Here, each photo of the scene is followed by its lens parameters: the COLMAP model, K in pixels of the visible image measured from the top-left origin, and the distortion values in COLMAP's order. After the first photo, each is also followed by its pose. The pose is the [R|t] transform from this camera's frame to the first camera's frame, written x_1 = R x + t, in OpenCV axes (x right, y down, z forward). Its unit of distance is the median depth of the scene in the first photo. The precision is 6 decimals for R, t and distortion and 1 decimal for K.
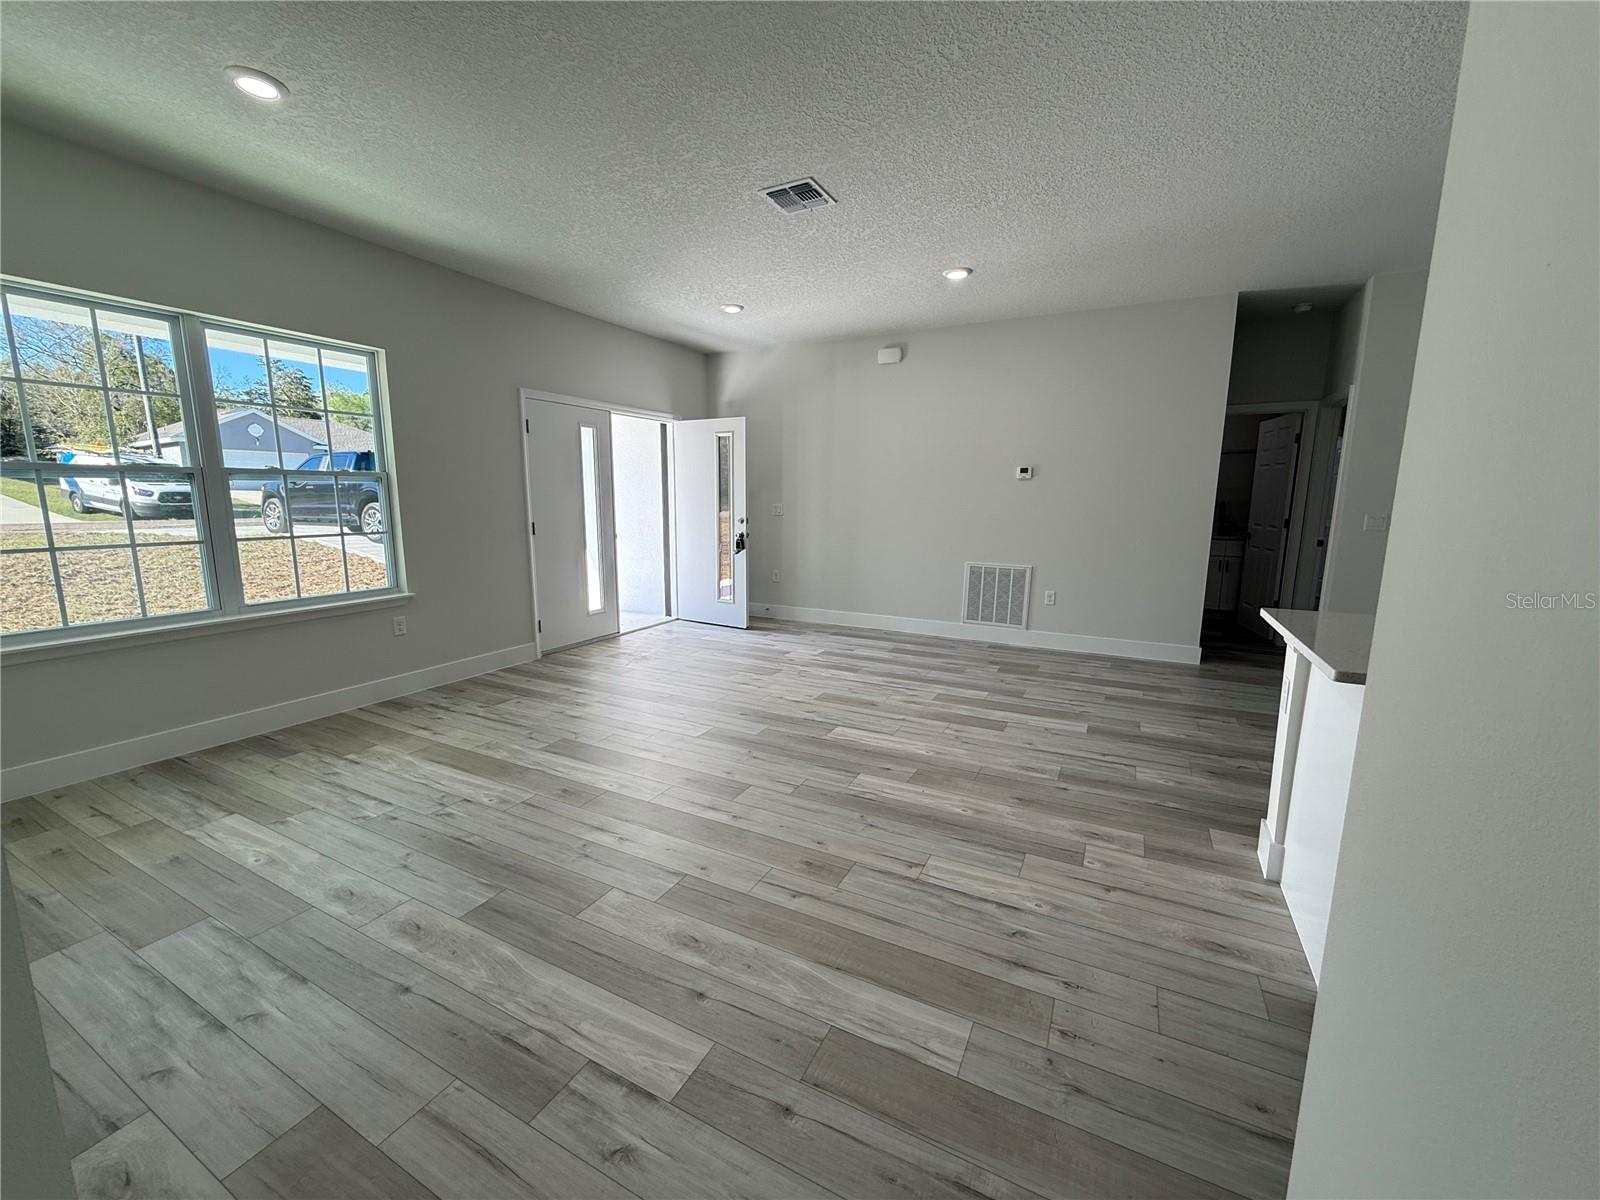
lens RADIAL K [[636.6, 0, 796.4], [0, 636.6, 599.9], [0, 0, 1]] dist [-0.000184, 0.000233]
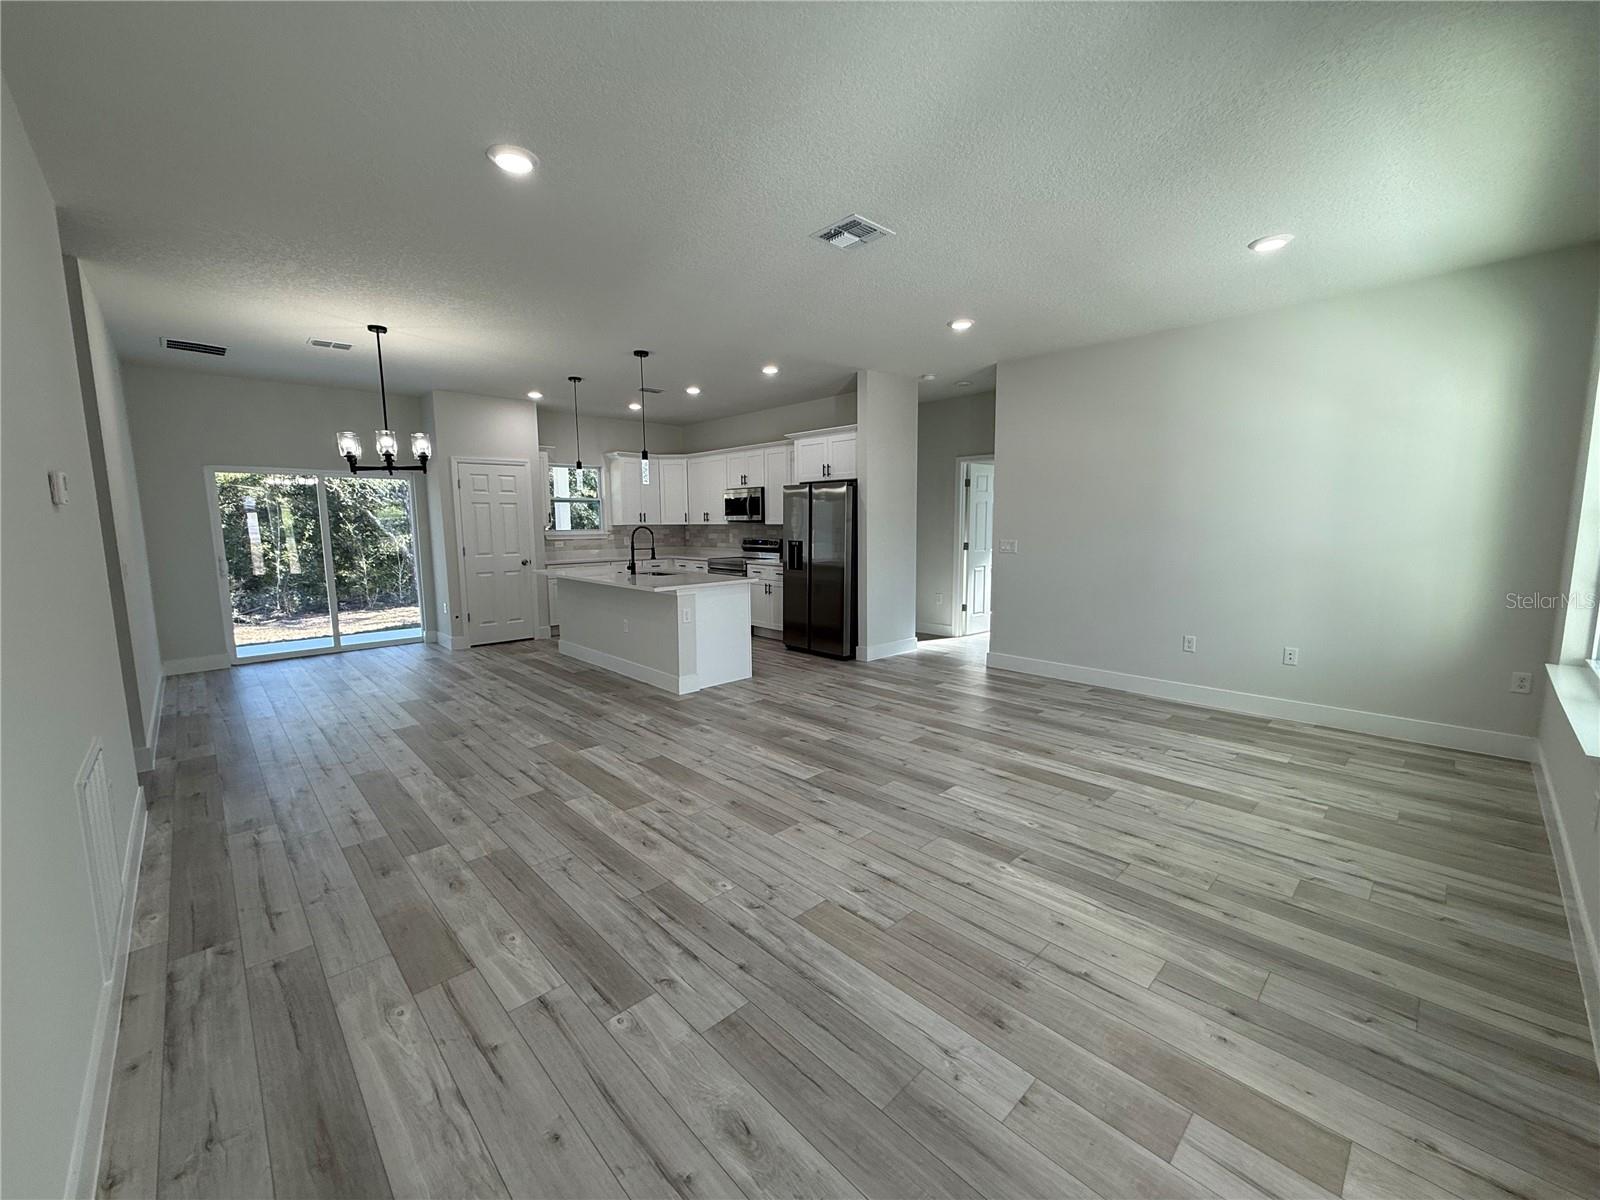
lens RADIAL K [[636.6, 0, 796.4], [0, 636.6, 599.9], [0, 0, 1]] dist [-0.000184, 0.000233]
pose [[-0.946655, -0.039024, 0.319878, -0.241249], [0.054567, 0.958894, 0.278468, -0.361496], [-0.317596, 0.281068, -0.905612, 2.009728]]
